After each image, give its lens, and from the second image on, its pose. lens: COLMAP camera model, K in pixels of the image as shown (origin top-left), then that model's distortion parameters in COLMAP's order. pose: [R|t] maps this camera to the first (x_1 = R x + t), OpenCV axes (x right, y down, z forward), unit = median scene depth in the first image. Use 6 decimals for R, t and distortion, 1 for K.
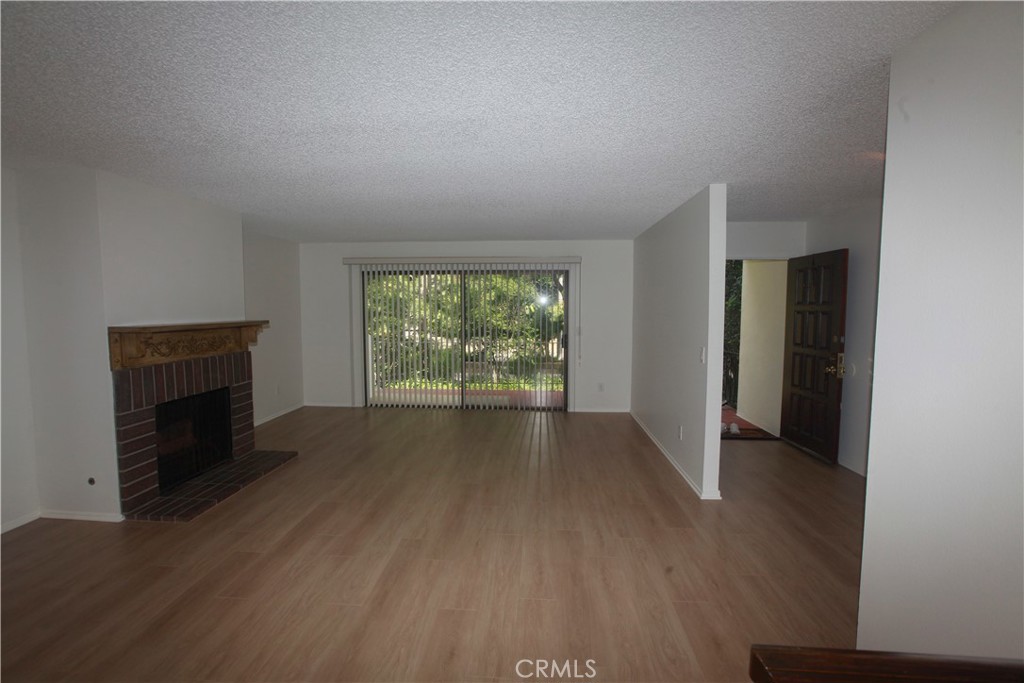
lens RADIAL K [[473.5, 0, 494.6], [0, 473.5, 341.1], [0, 0, 1]] dist [-0.048119, 0.012792]
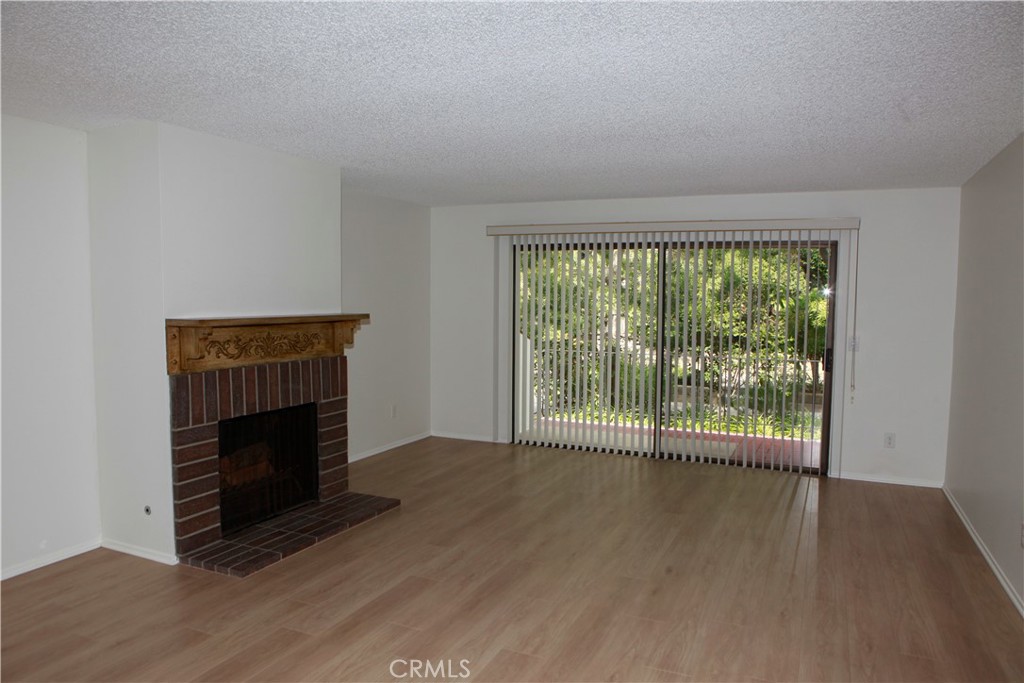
lens RADIAL K [[705.1, 0, 500.7], [0, 705.1, 355.0], [0, 0, 1]] dist [-0.096416, 0.062593]
pose [[0.942206, 0.038085, -0.332863, 0.074187], [-0.035596, 0.999274, 0.013577, -0.003799], [0.333139, -0.000944, 0.942877, 0.052418]]
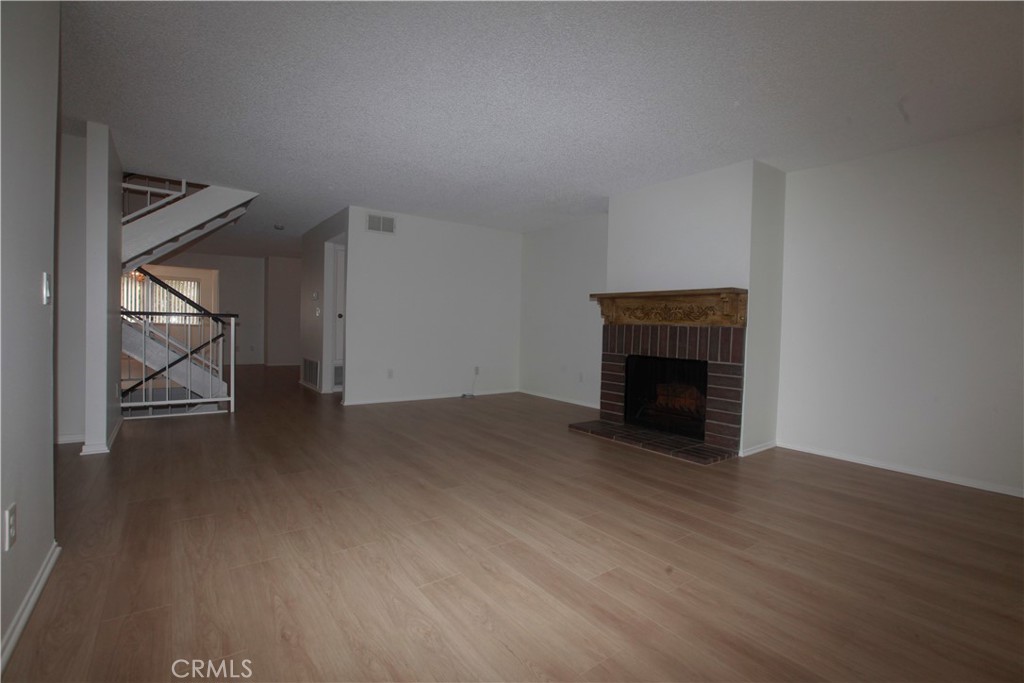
lens RADIAL K [[473.5, 0, 494.6], [0, 473.5, 341.1], [0, 0, 1]] dist [-0.048119, 0.012792]
pose [[-0.760357, 0.031372, -0.648747, 0.352494], [-0.050861, 0.992890, 0.107625, -0.022115], [0.647511, 0.114829, -0.753355, 1.438814]]
